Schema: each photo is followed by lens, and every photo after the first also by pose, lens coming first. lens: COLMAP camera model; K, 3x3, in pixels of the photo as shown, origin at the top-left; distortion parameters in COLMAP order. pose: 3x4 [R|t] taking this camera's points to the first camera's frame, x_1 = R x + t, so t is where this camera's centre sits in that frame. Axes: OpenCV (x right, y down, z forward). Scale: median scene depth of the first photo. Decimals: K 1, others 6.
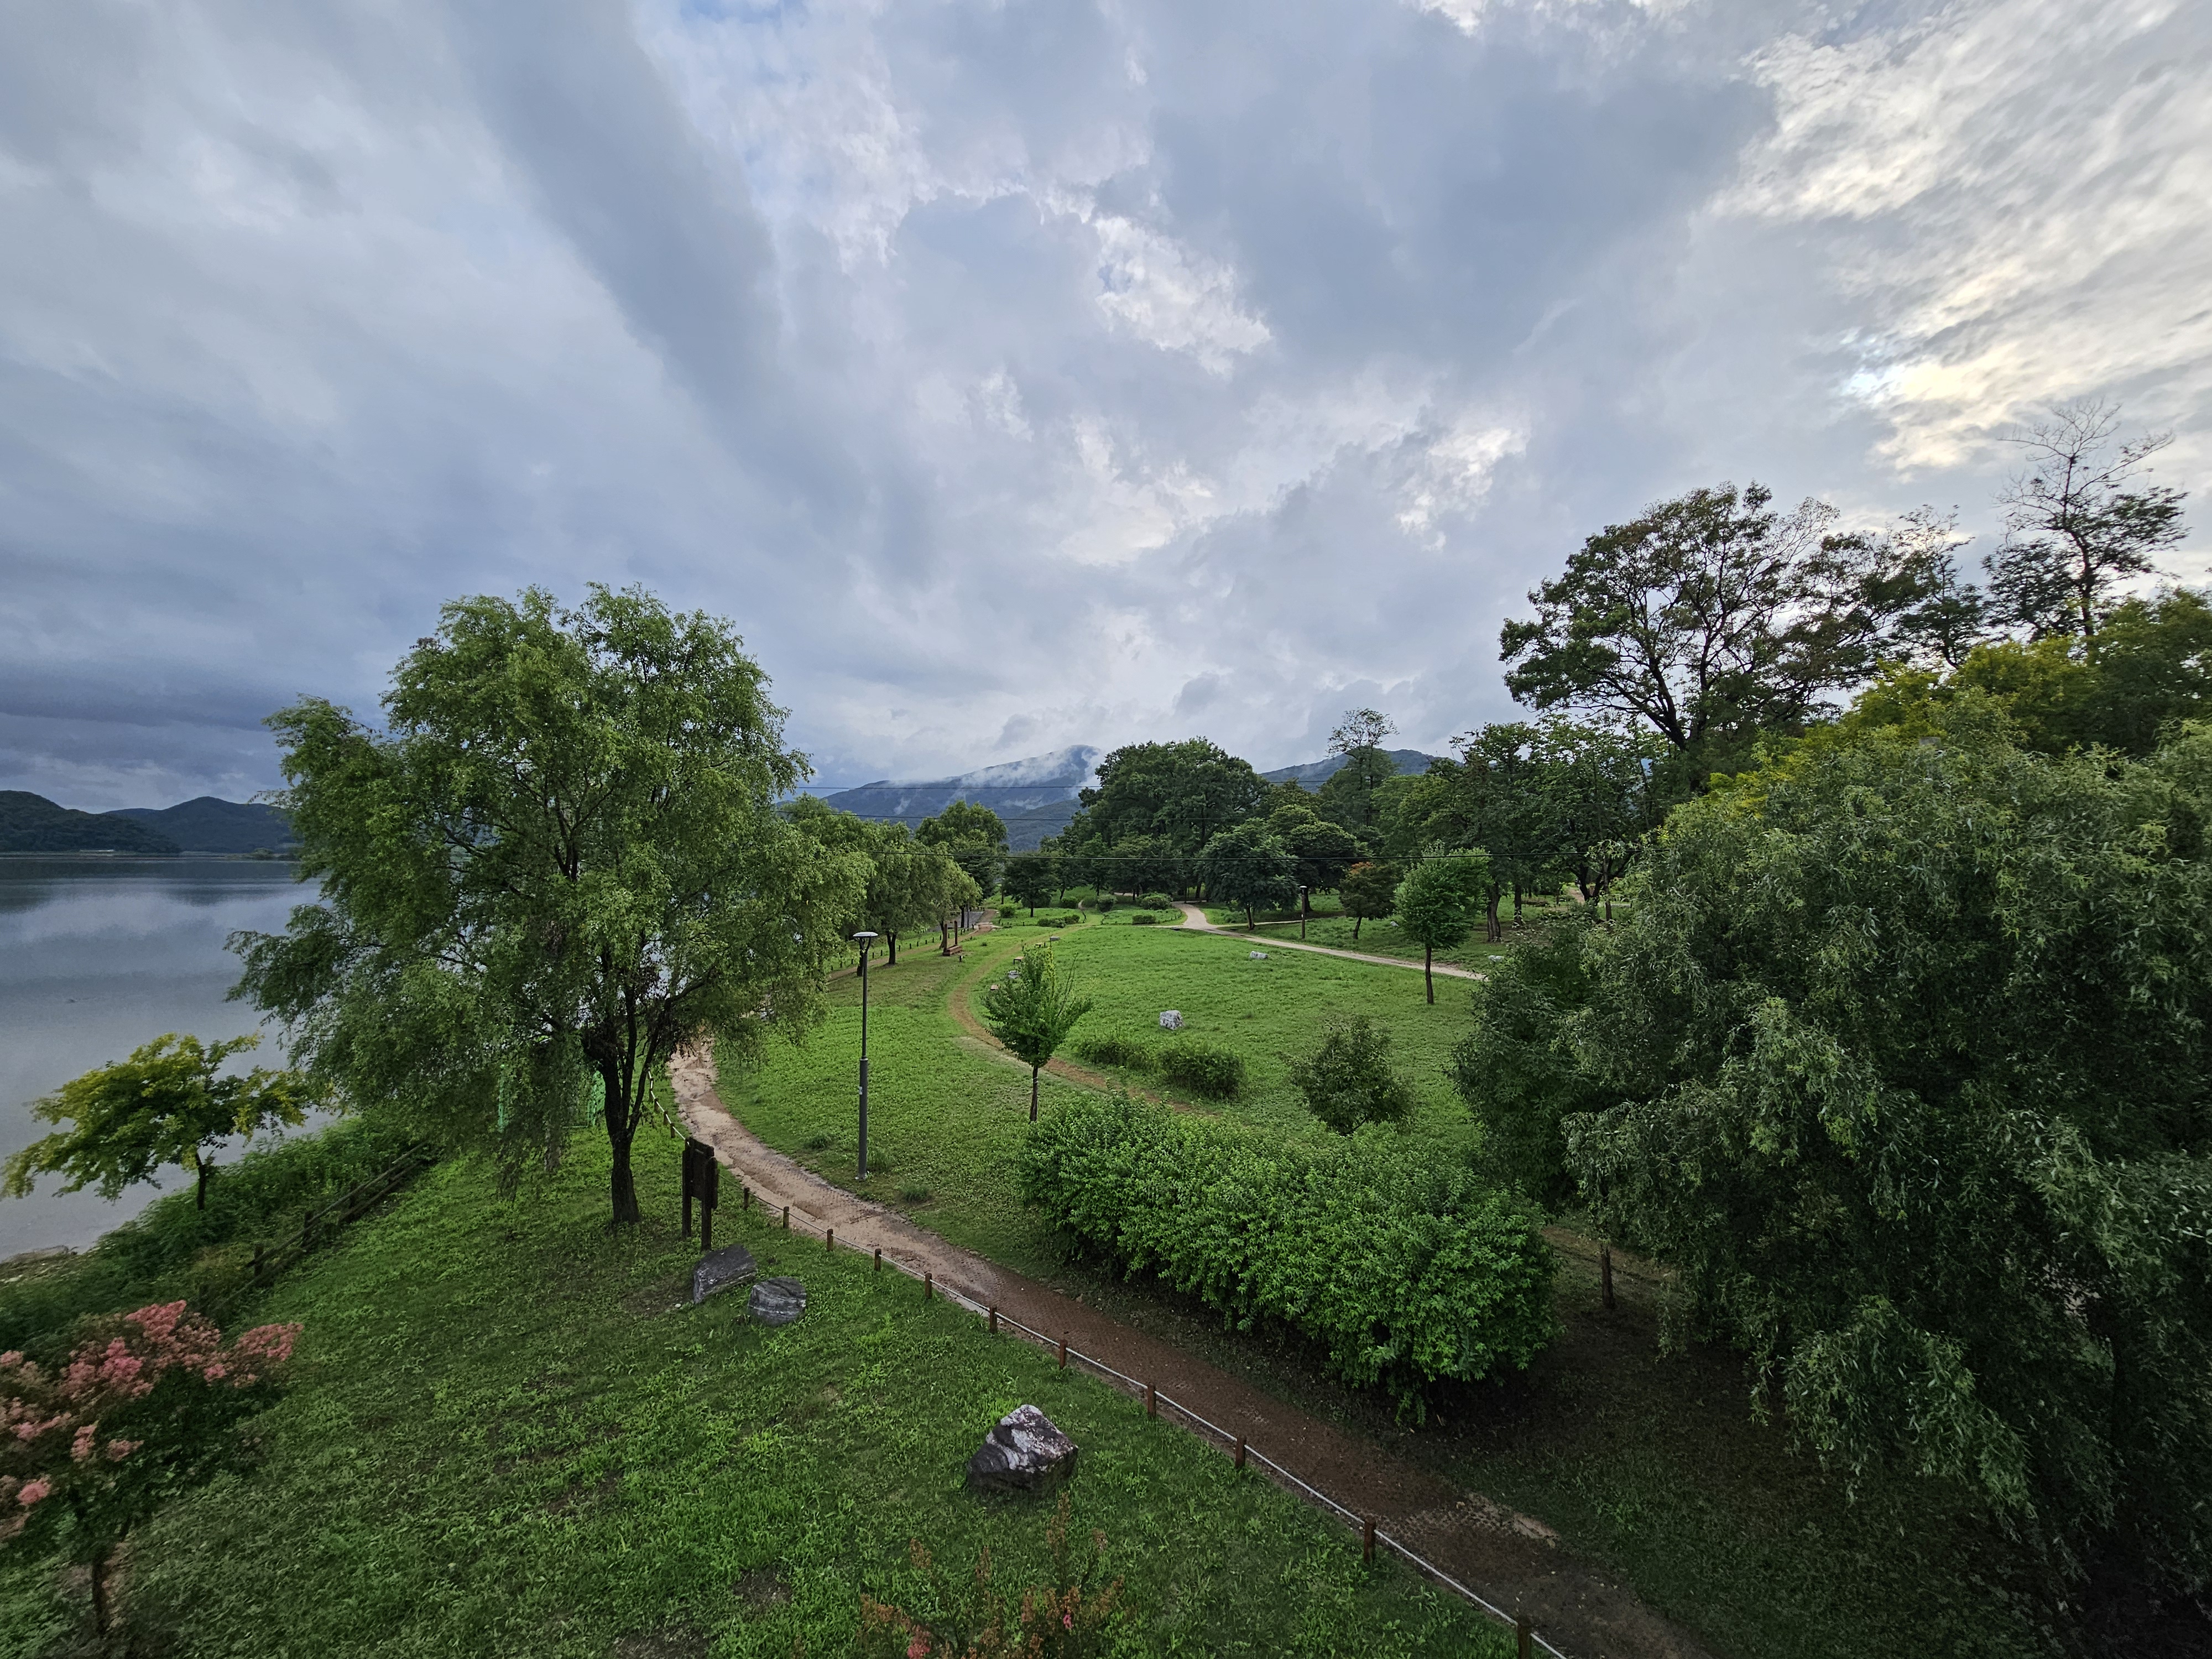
lens RADIAL K [[905.5, 0, 1111.2], [0, 905.5, 822.0], [0, 0, 1]] dist [-0.001714, 0.001449]
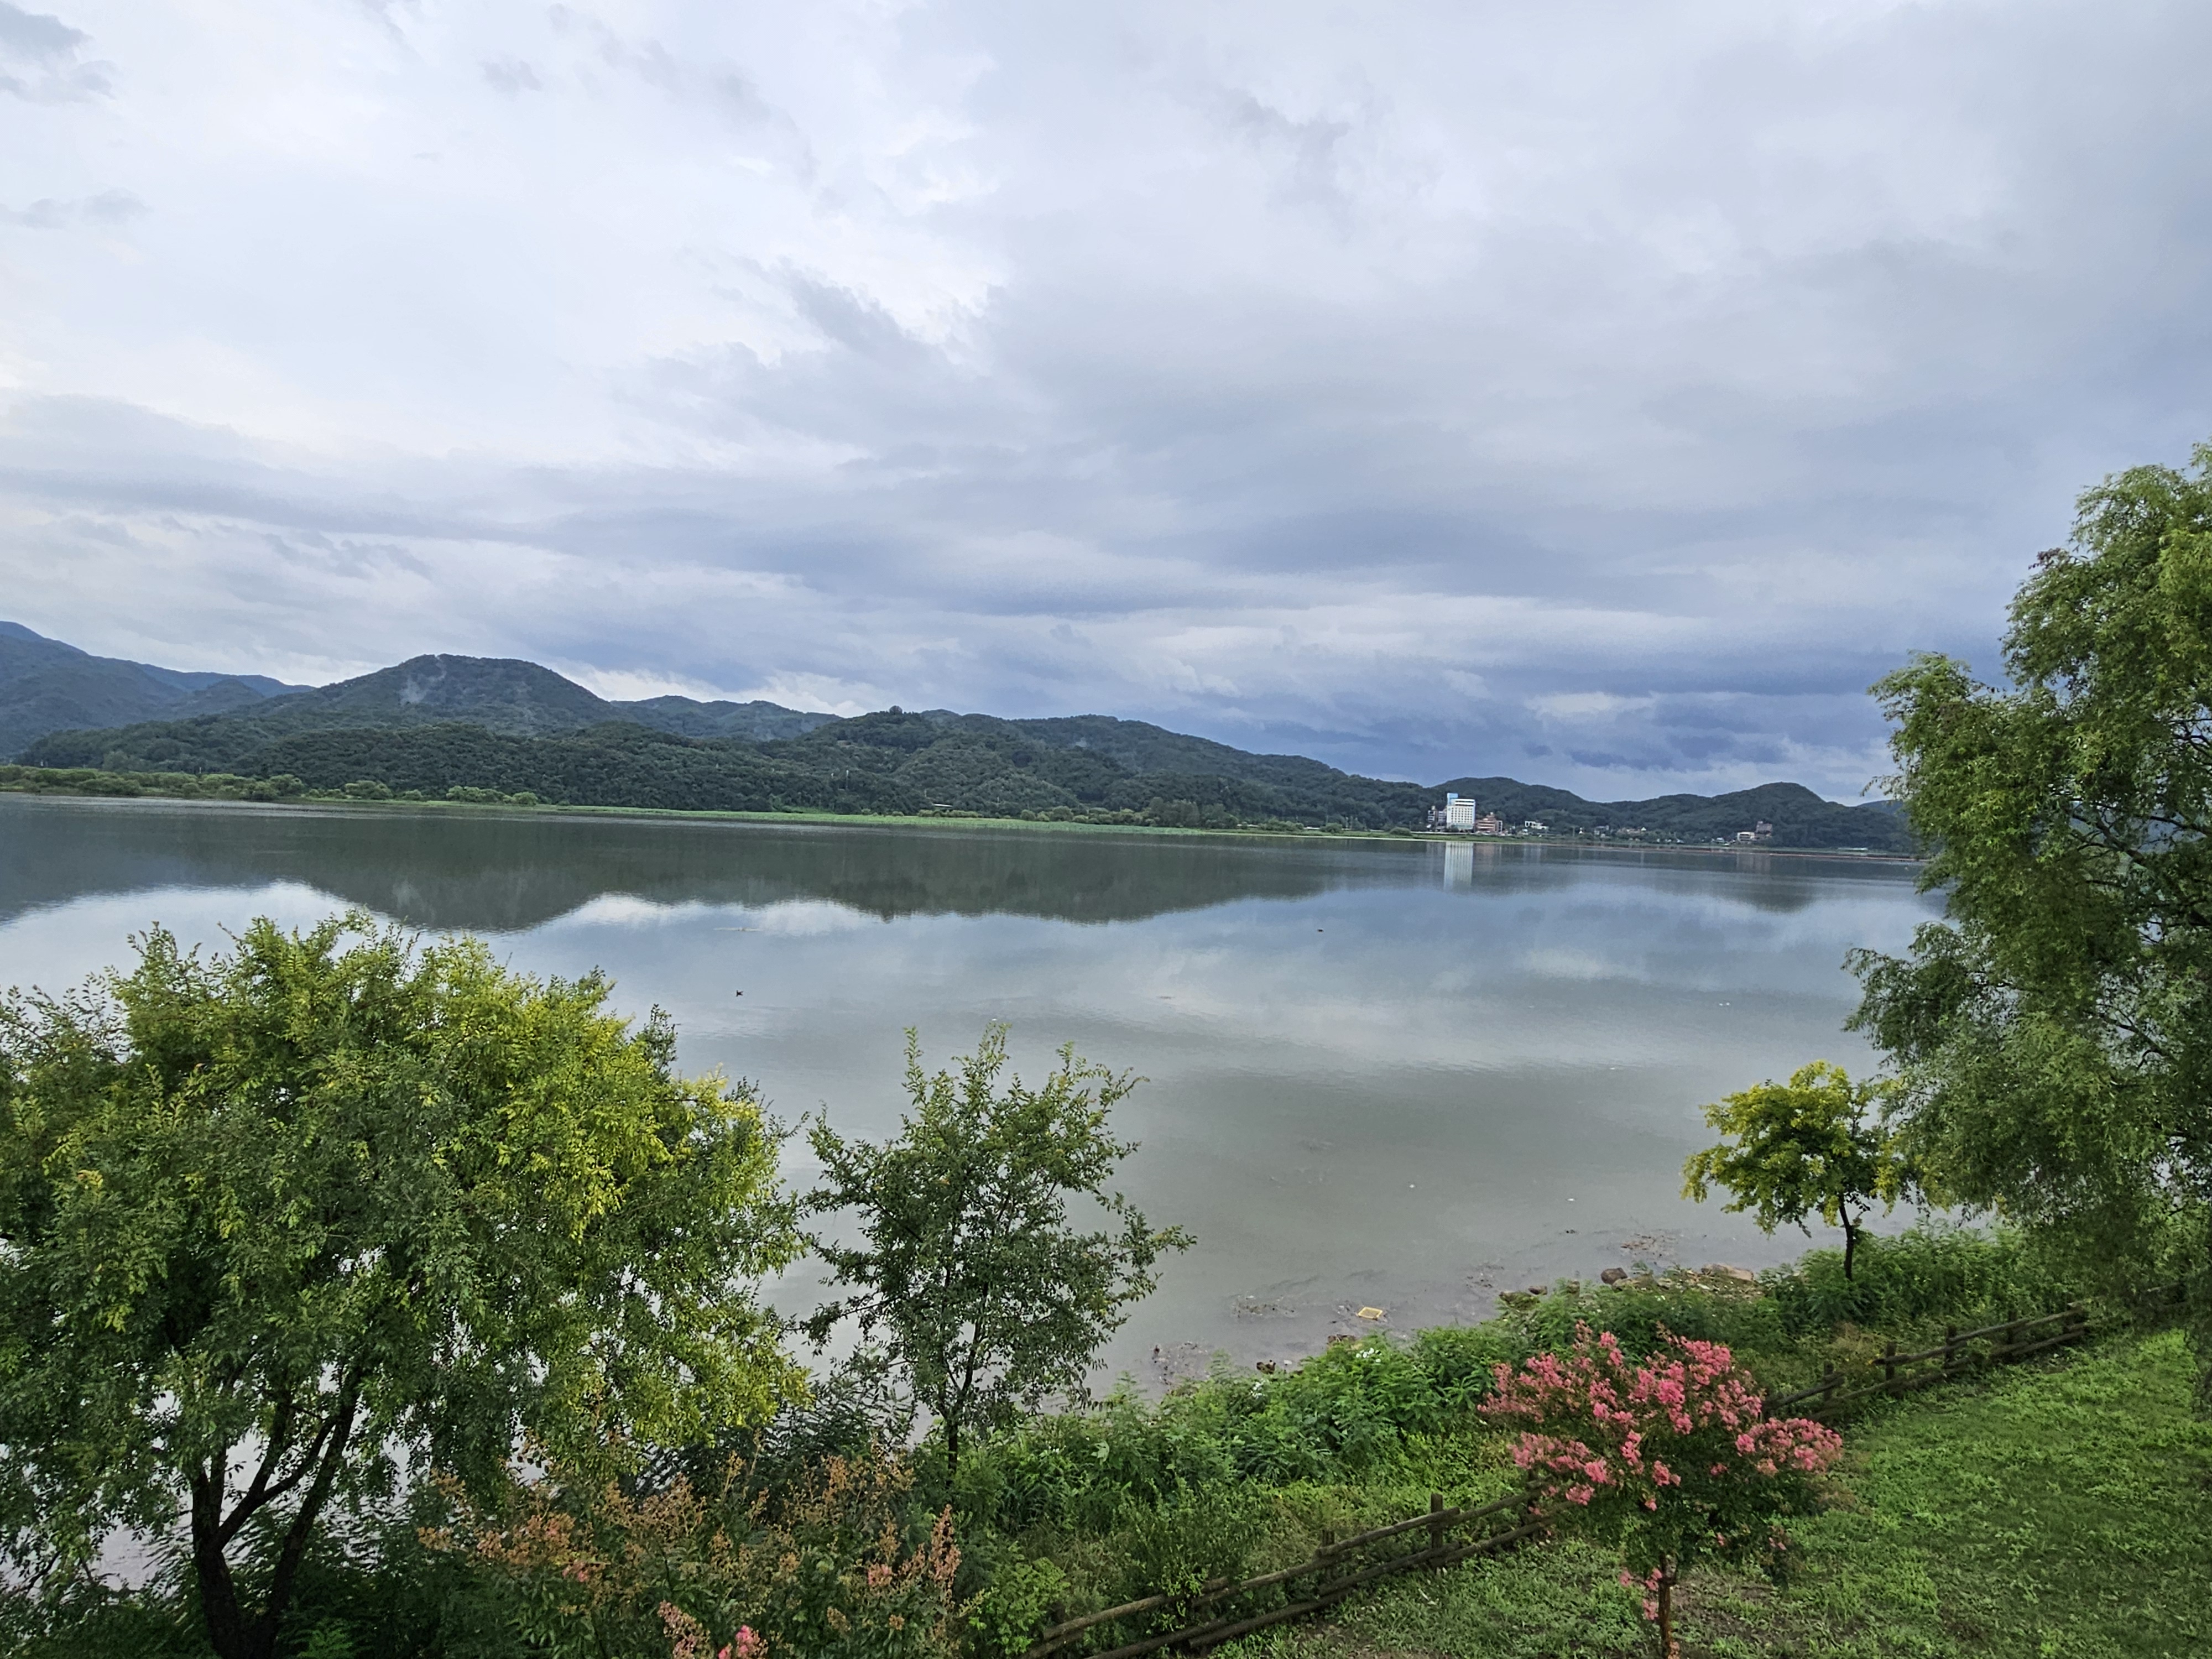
lens RADIAL K [[1362.9, 0, 1106.8], [0, 1362.9, 805.9], [0, 0, 1]] dist [-0.005275, 0.000739]
pose [[0.225053, -0.007905, -0.974314, 0.079026], [0.000374, 0.999968, -0.008027, 0.000379], [0.974346, 0.001442, 0.225049, 0.049175]]
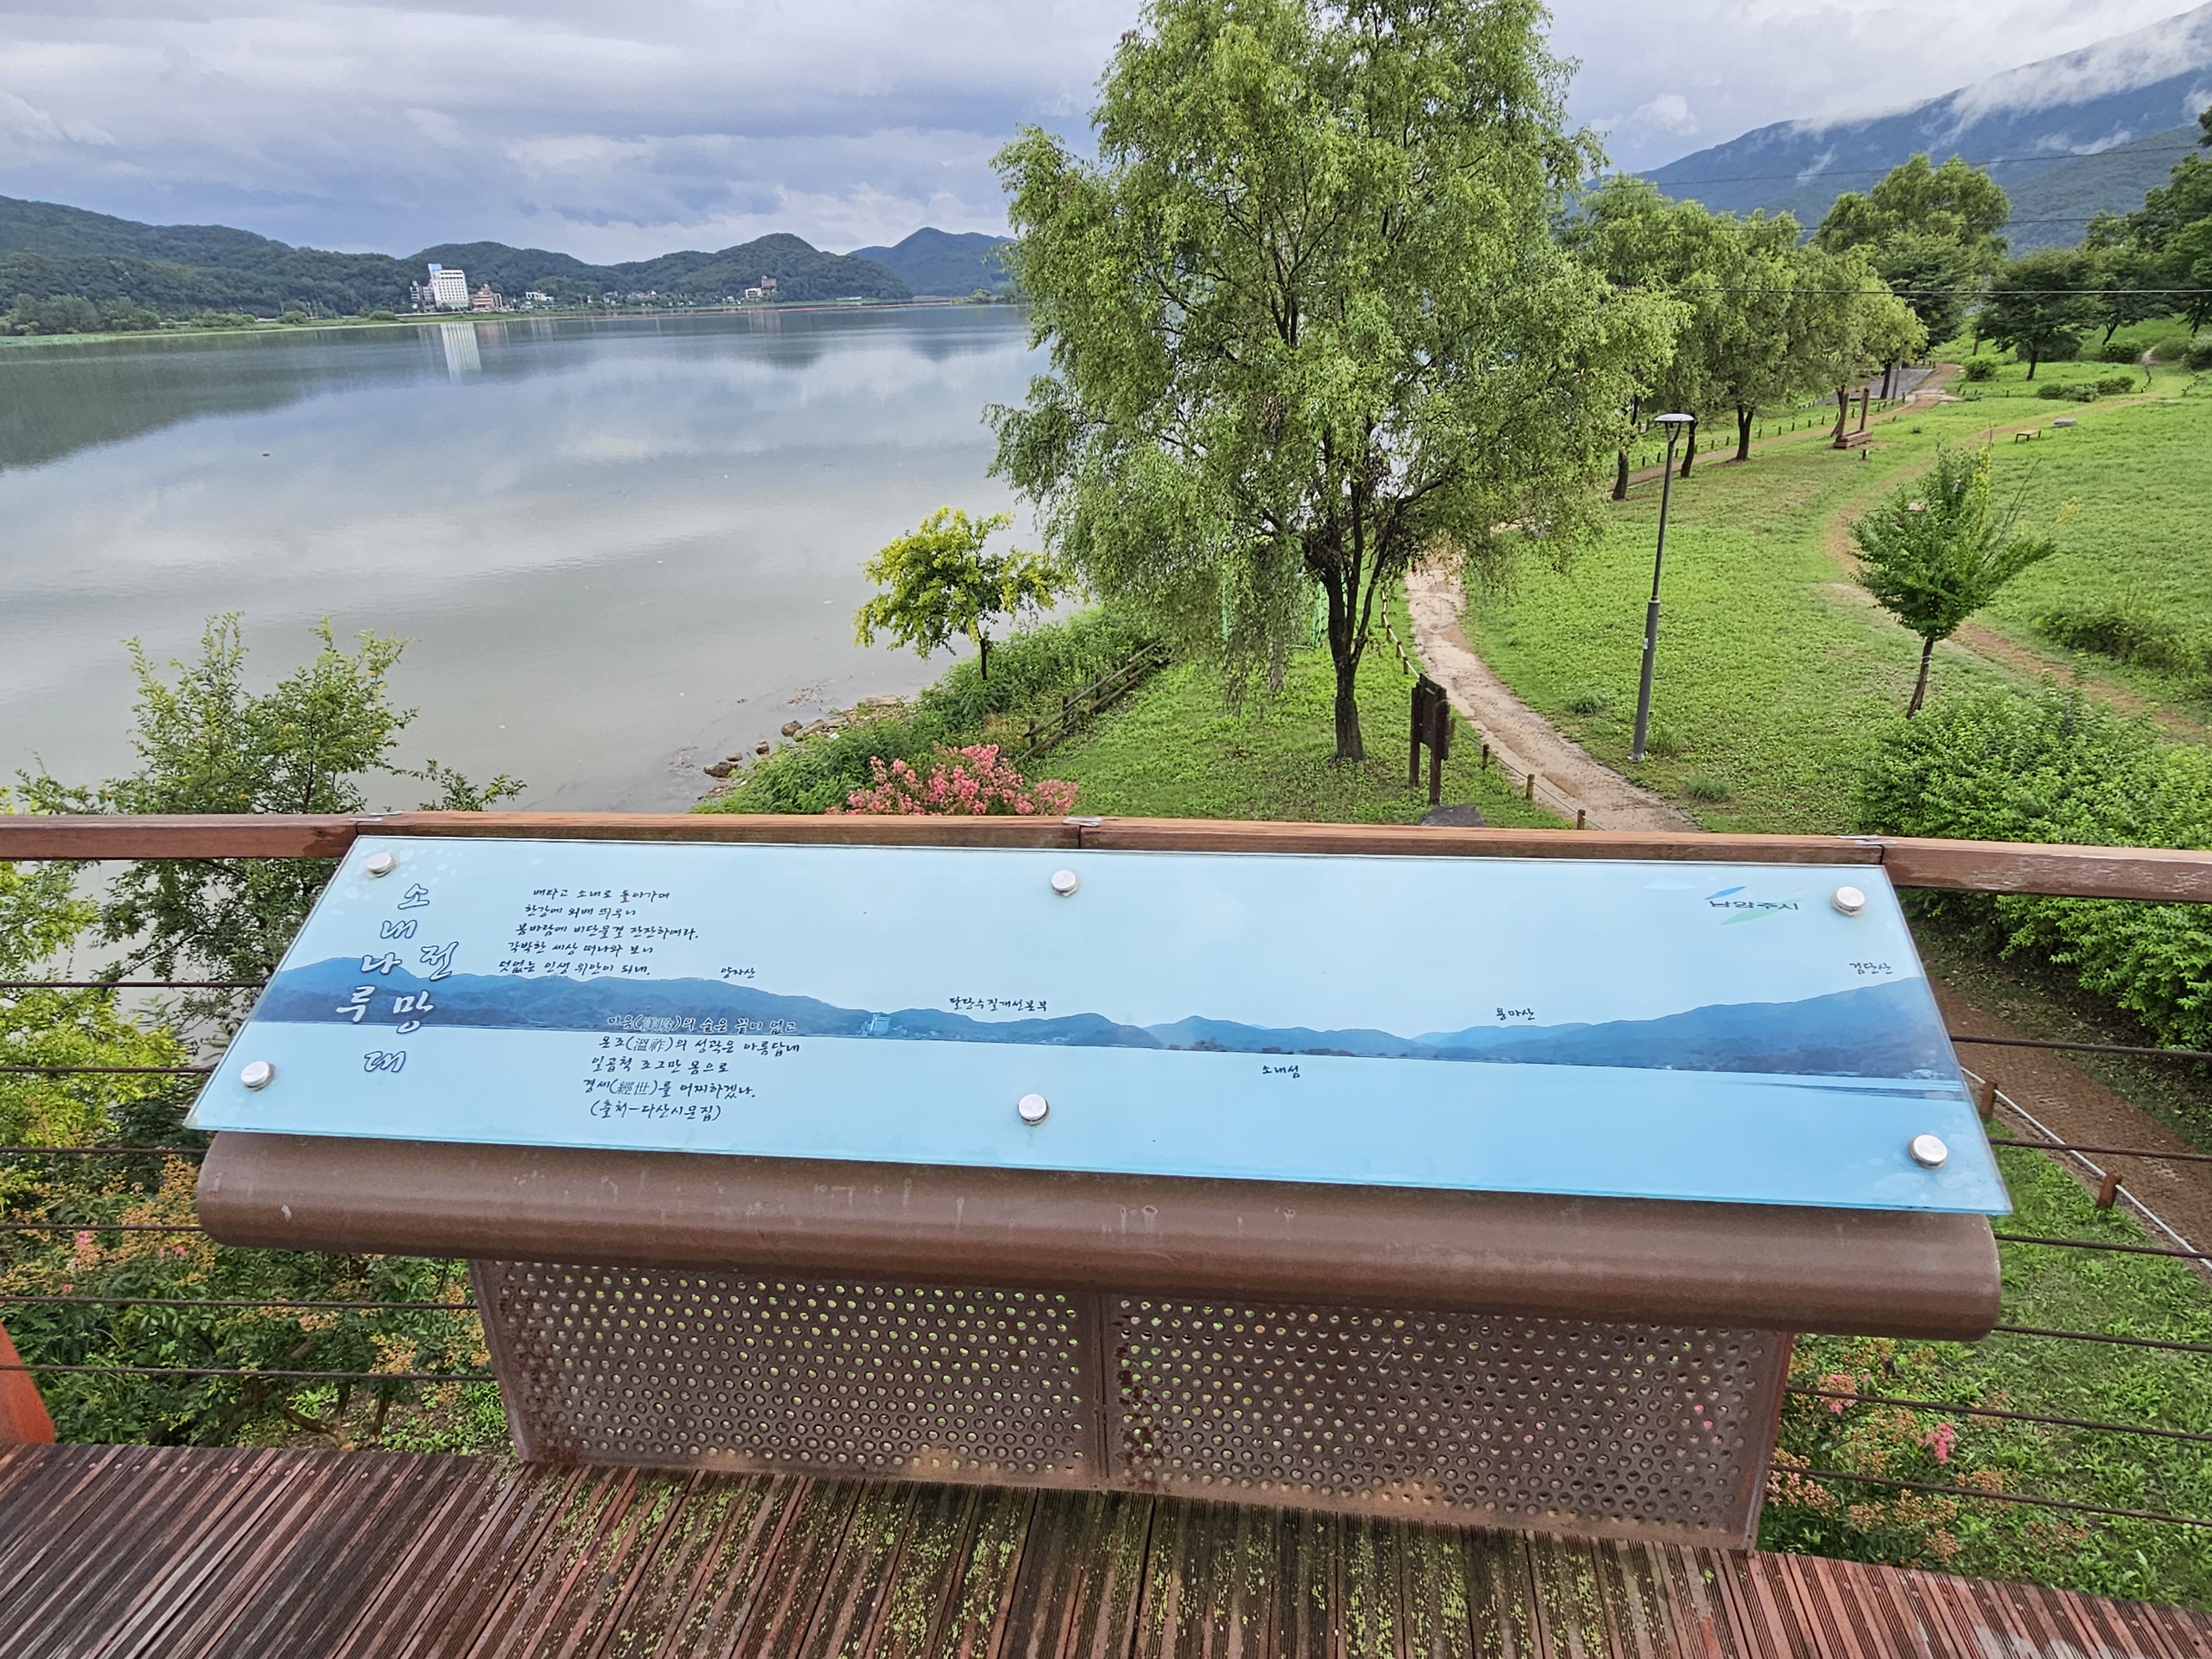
lens RADIAL K [[1372.5, 0, 1098.6], [0, 1372.5, 803.2], [0, 0, 1]] dist [0.000209, 0.000868]
pose [[0.781678, 0.187048, -0.594973, 0.059340], [0.063721, 0.925024, 0.374527, -0.021993], [0.620419, -0.330672, 0.711152, -0.087268]]
